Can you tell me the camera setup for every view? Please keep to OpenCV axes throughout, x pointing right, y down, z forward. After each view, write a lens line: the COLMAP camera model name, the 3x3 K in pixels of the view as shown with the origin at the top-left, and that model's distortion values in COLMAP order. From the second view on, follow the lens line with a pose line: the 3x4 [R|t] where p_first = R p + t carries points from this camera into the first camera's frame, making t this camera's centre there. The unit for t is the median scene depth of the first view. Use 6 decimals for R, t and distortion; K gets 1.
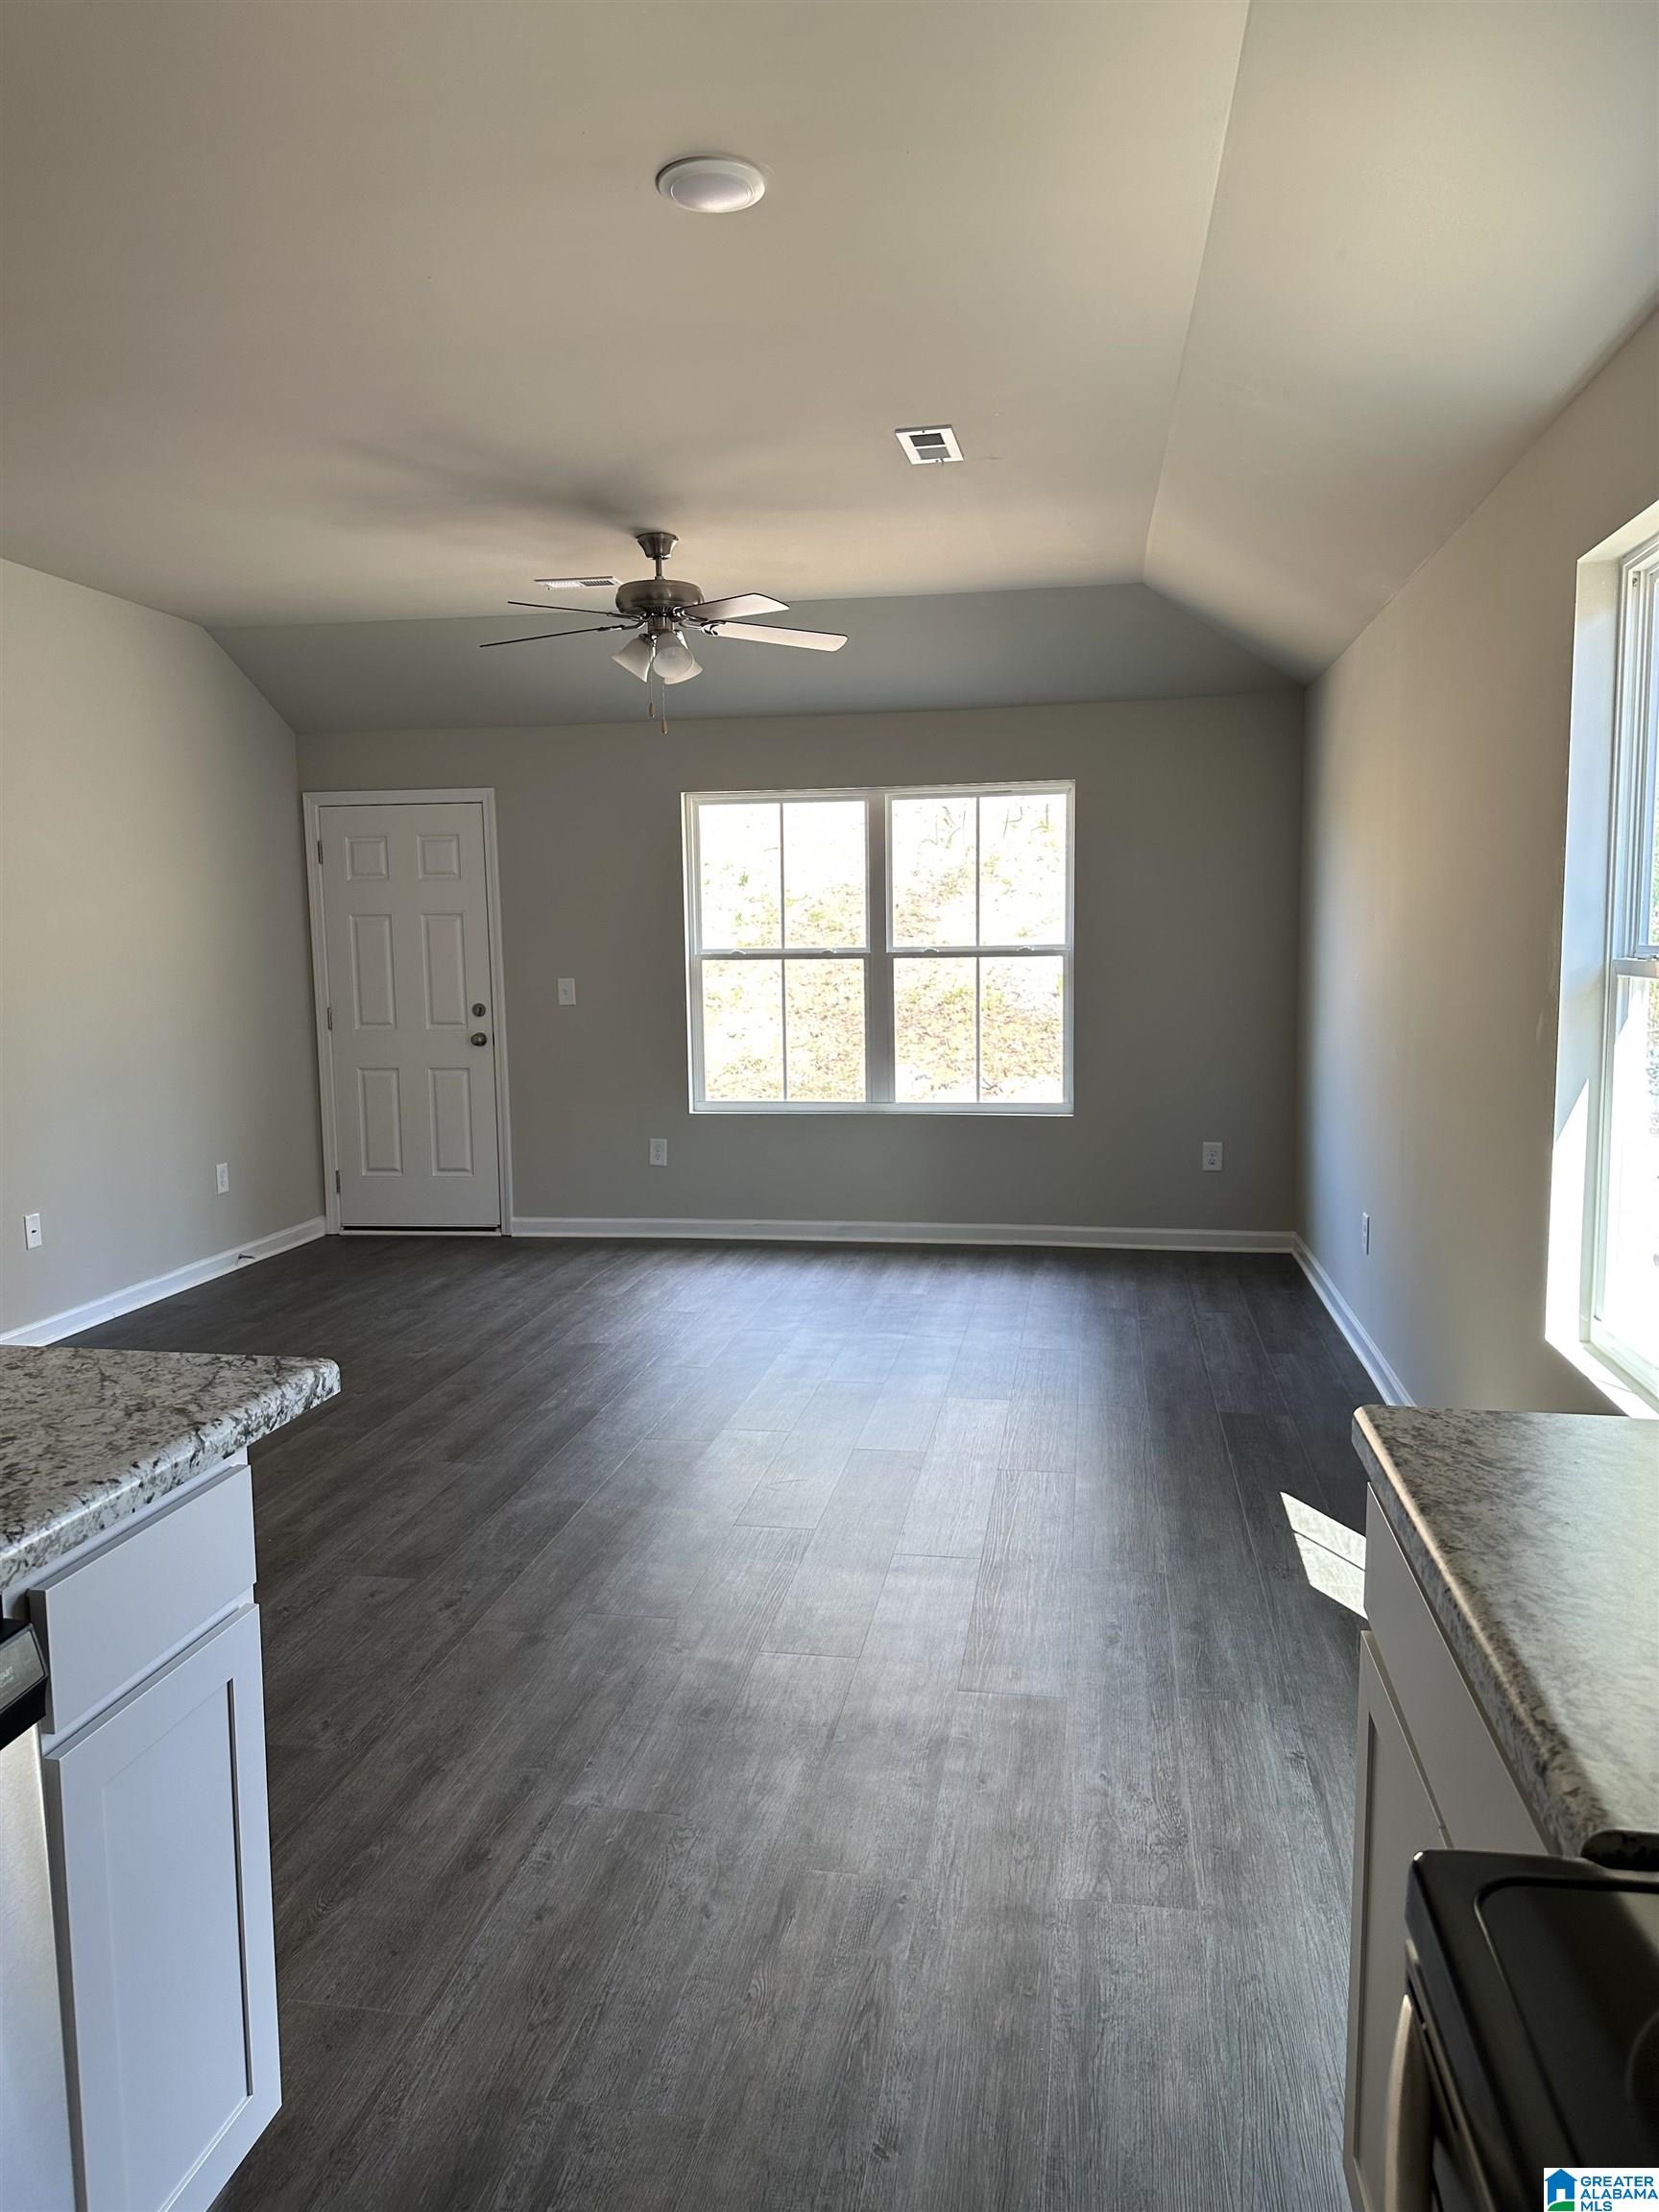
lens RADIAL K [[1577.8, 0, 822.2], [0, 1577.8, 1125.6], [0, 0, 1]] dist [0.123769, -0.165545]
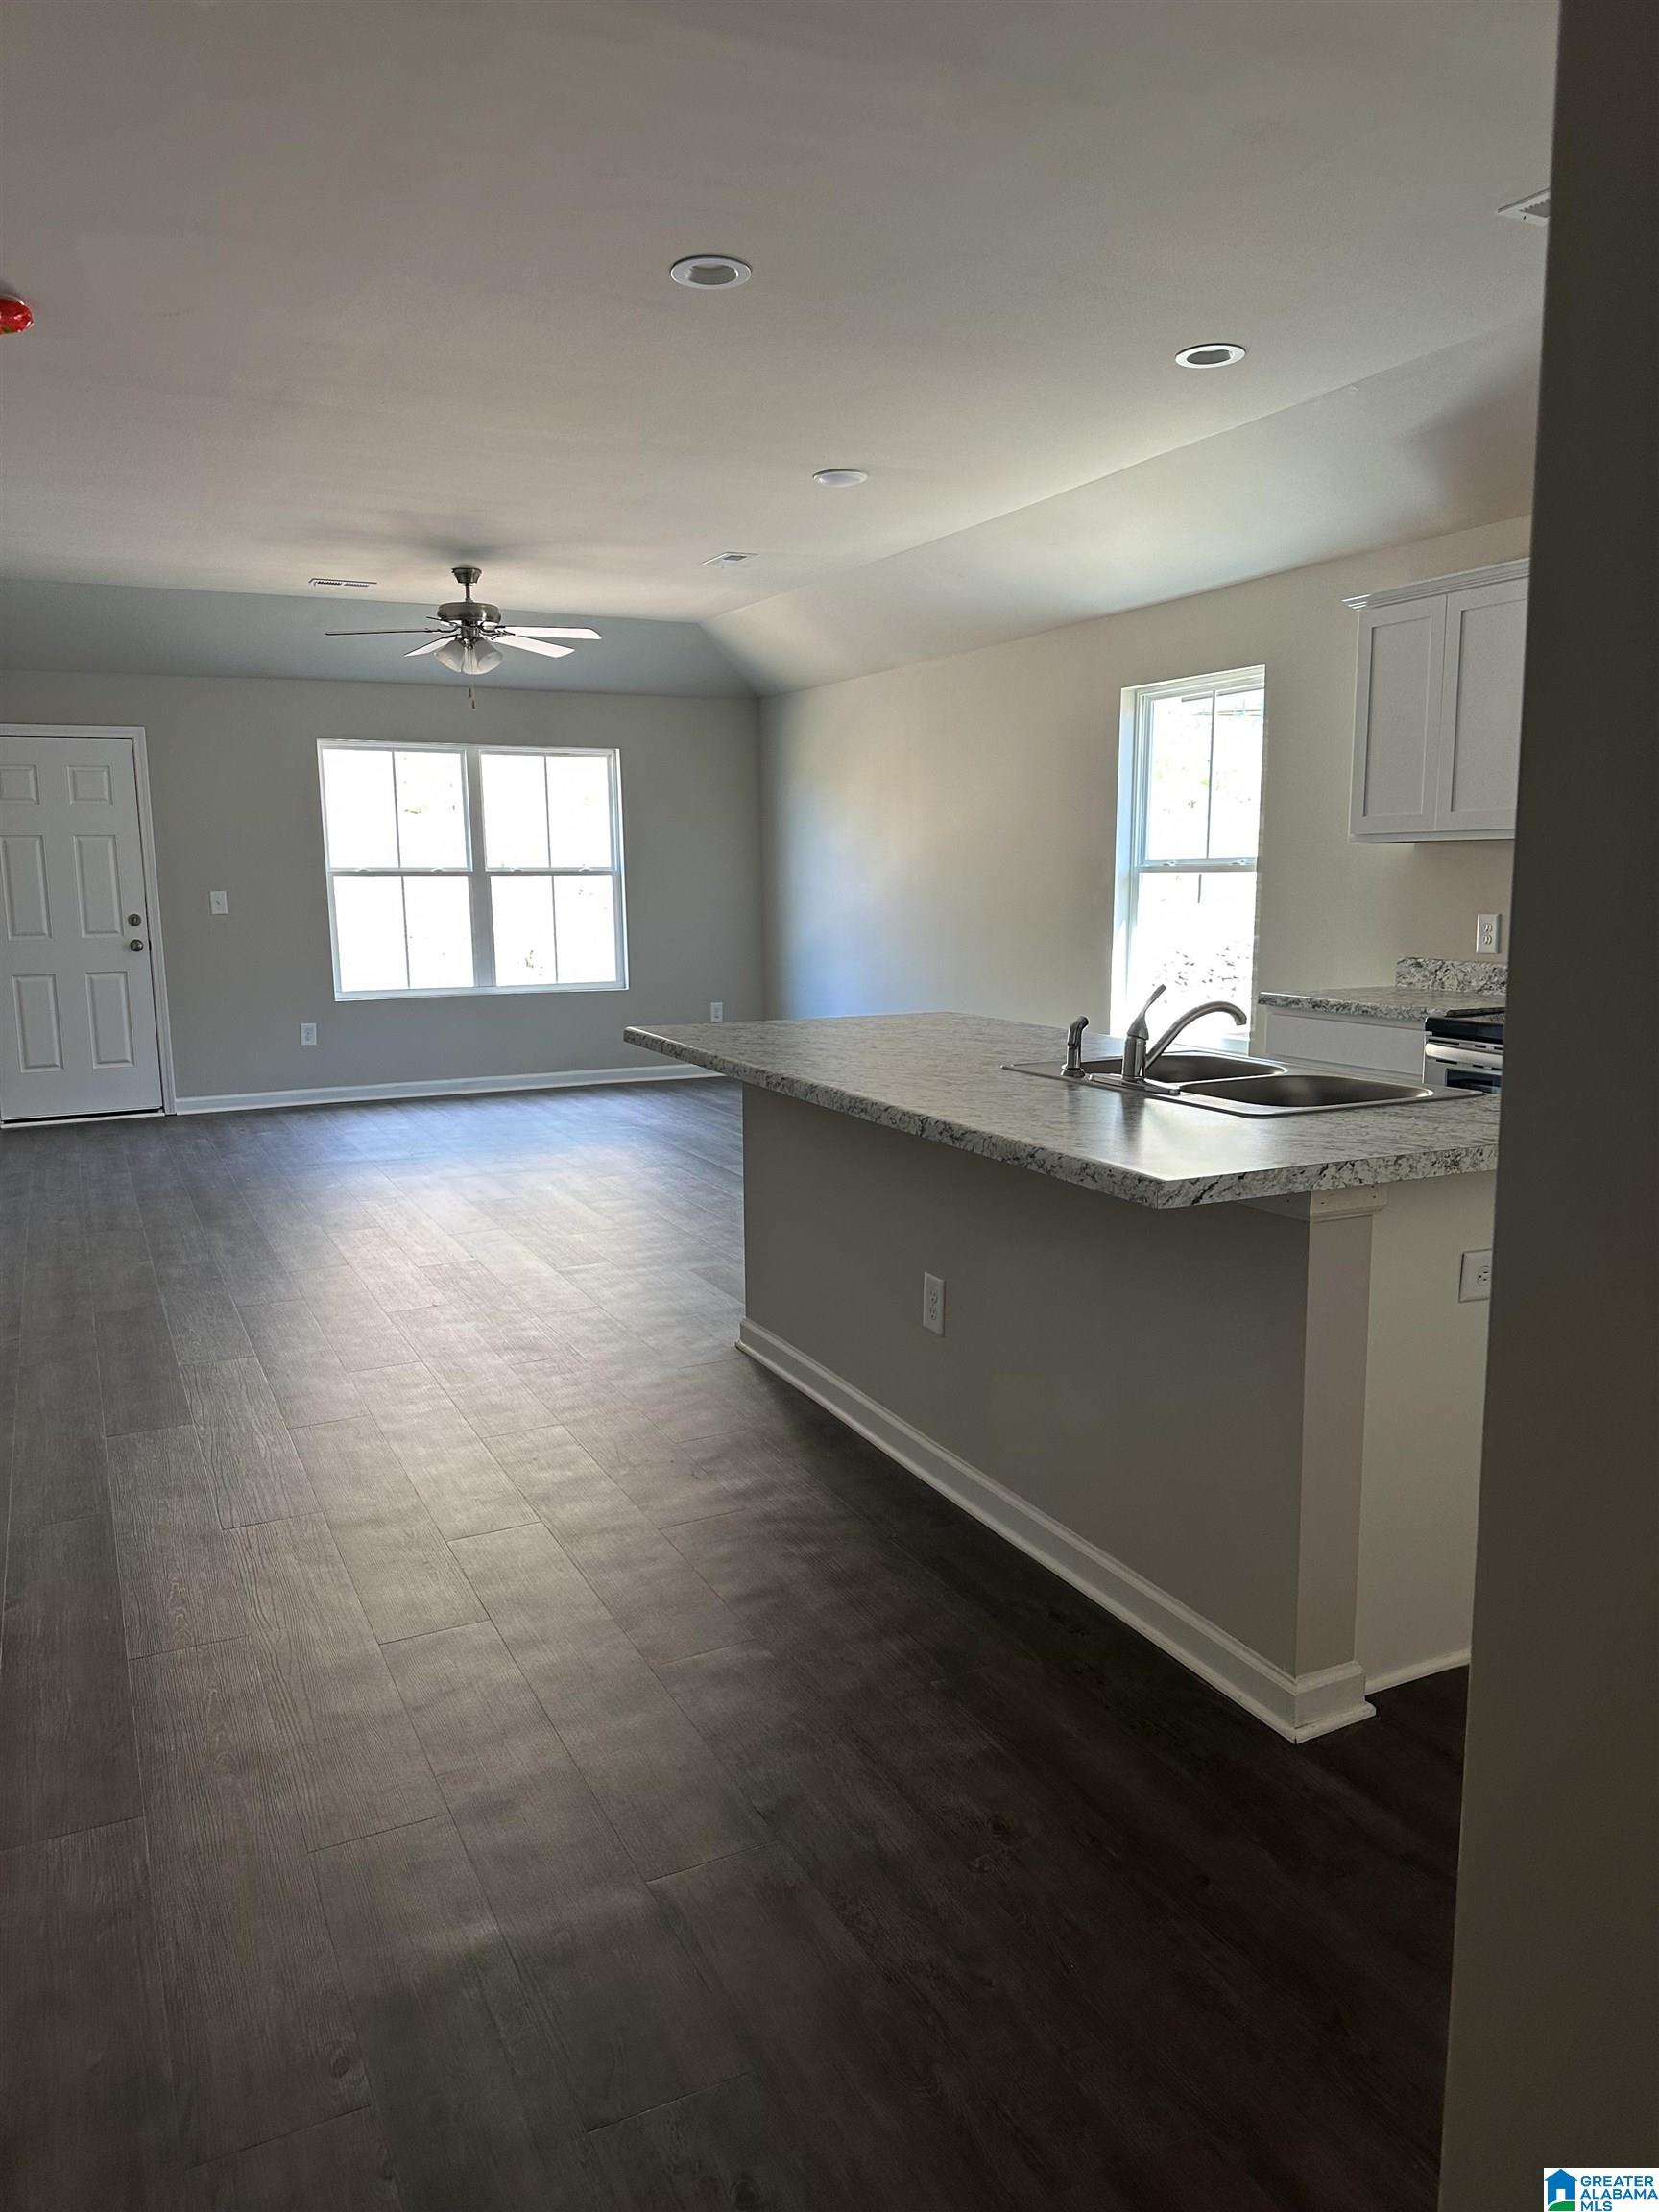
lens RADIAL K [[1577.8, 0, 822.2], [0, 1577.8, 1125.6], [0, 0, 1]] dist [0.123769, -0.165545]
pose [[0.814410, -0.090635, 0.573168, -0.642655], [0.068386, 0.995835, 0.060303, 0.051666], [-0.576246, -0.009915, 0.817216, -0.313682]]
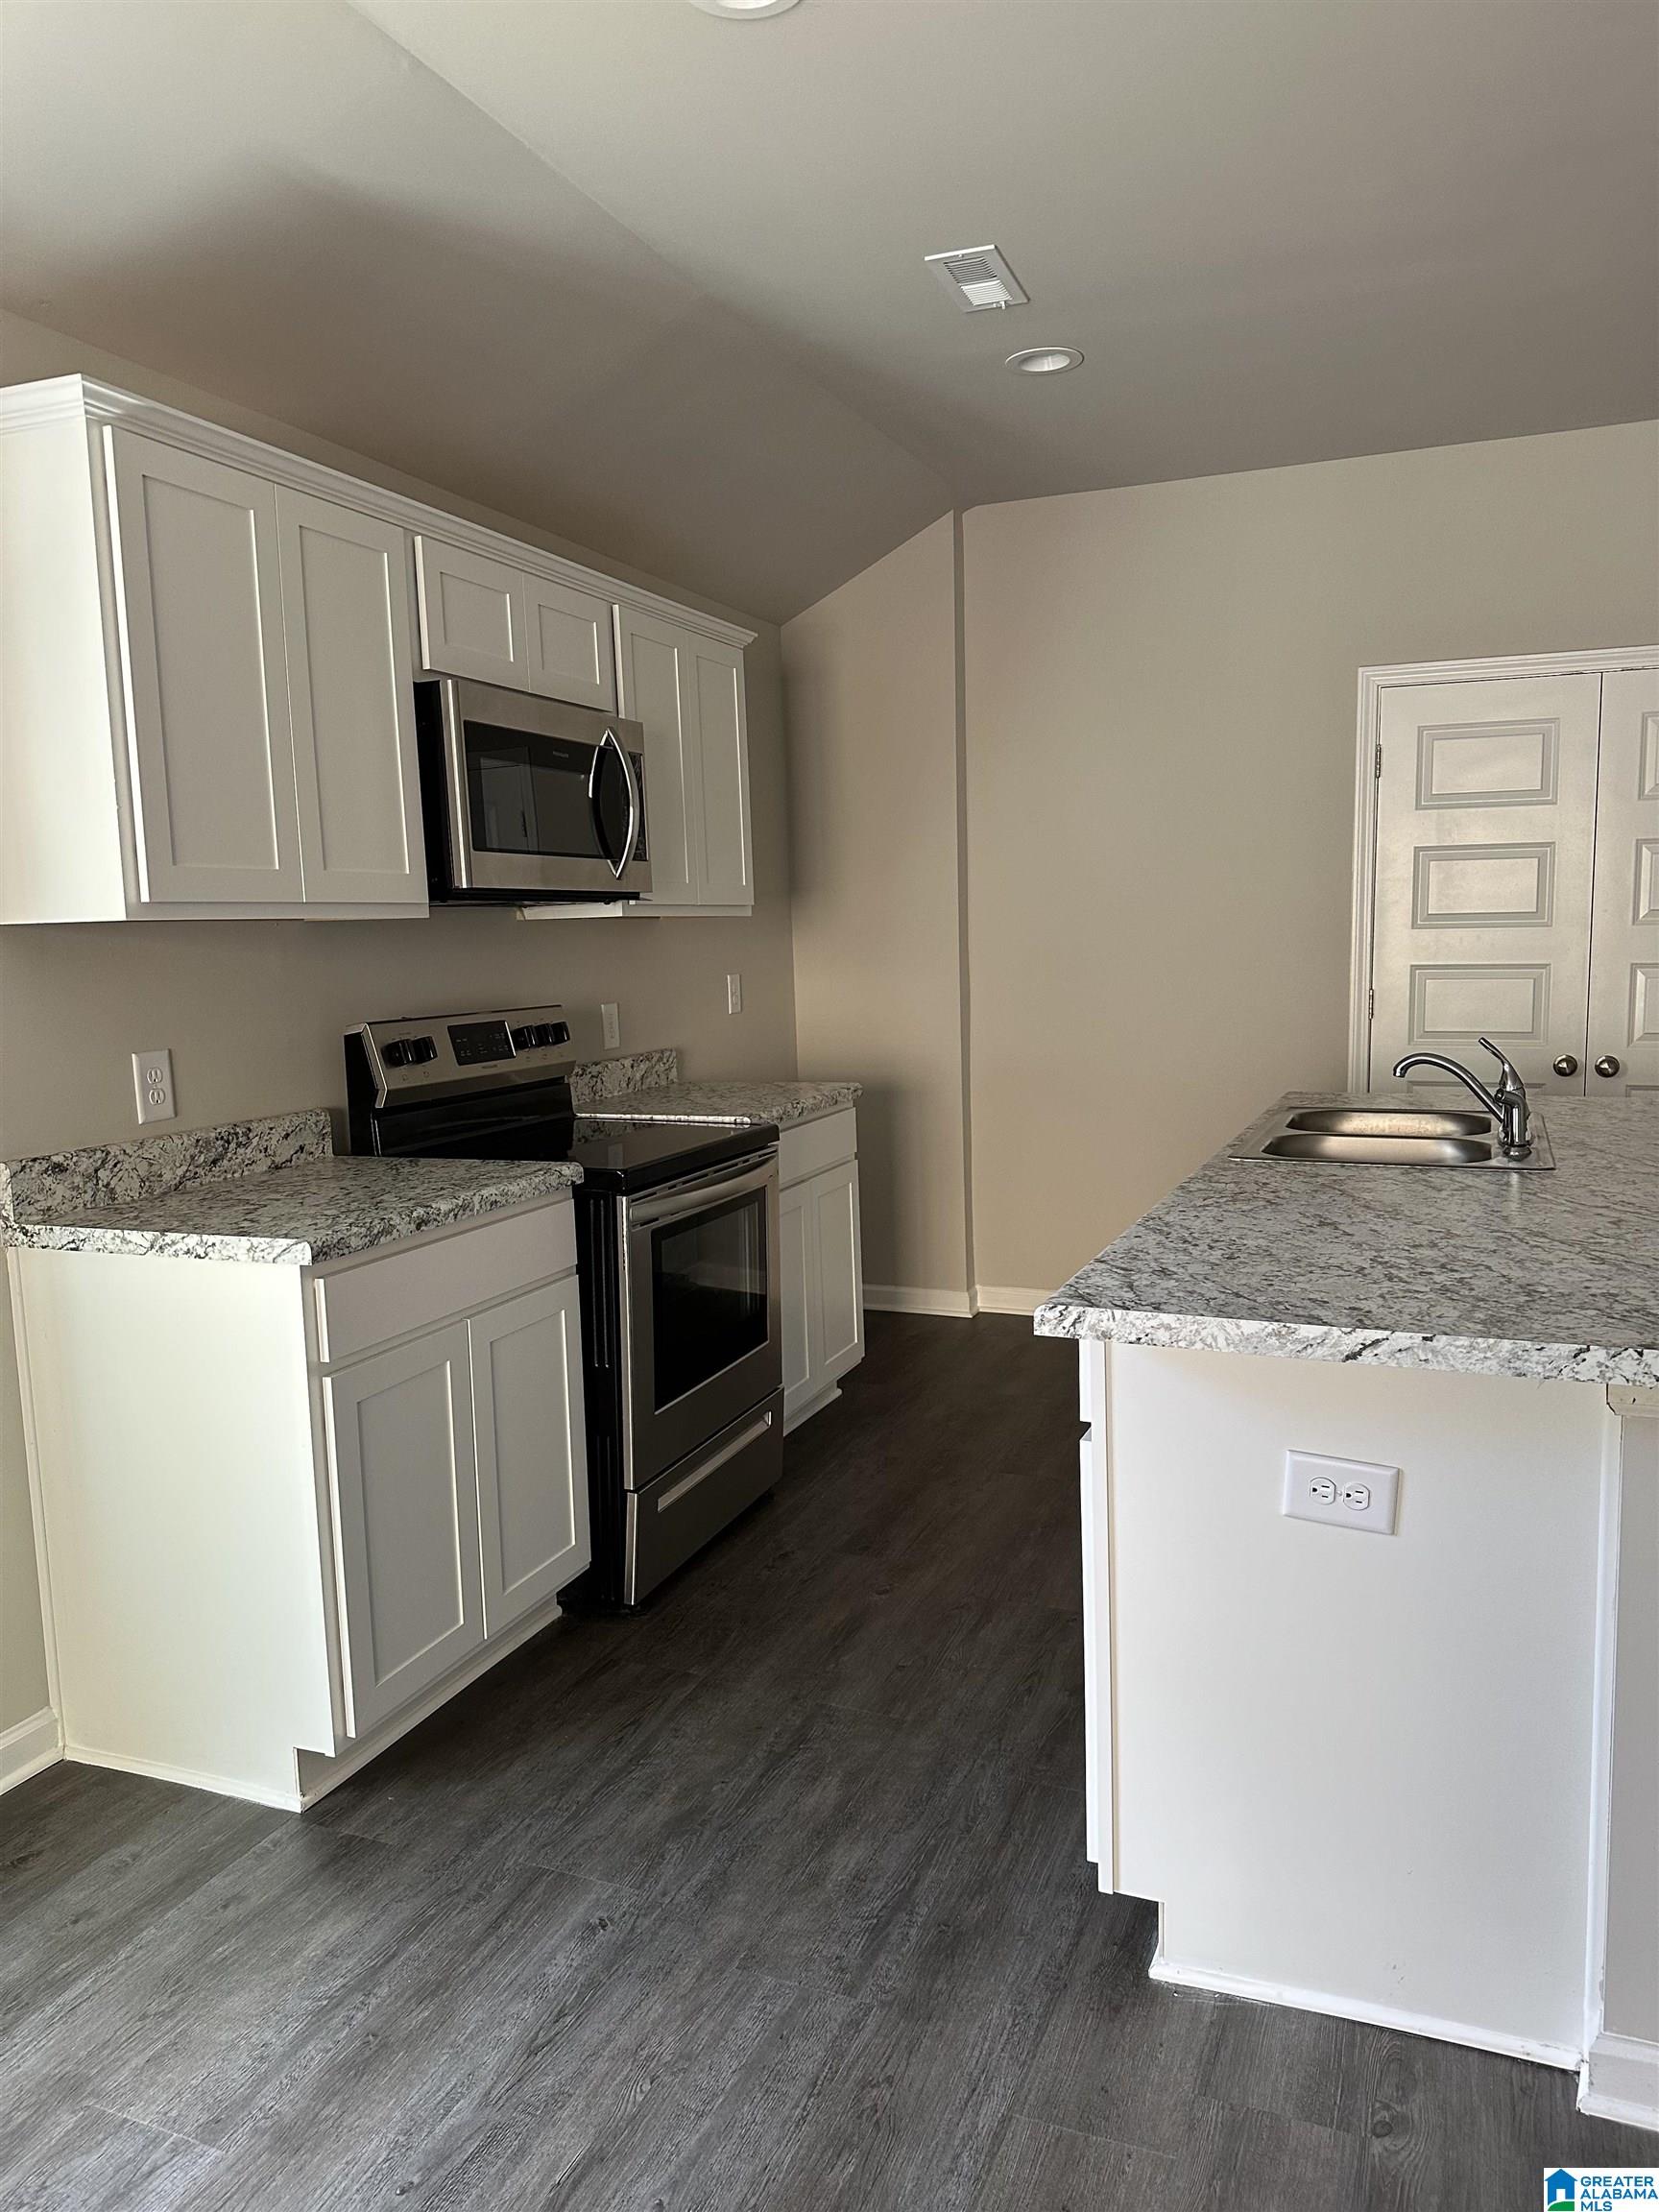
lens RADIAL K [[1577.8, 0, 822.2], [0, 1577.8, 1125.6], [0, 0, 1]] dist [0.123769, -0.165545]
pose [[-0.976309, 0.006652, 0.216281, -0.128317], [0.059164, 0.969645, 0.237252, -0.071832], [-0.208137, 0.244427, -0.947066, 0.648530]]
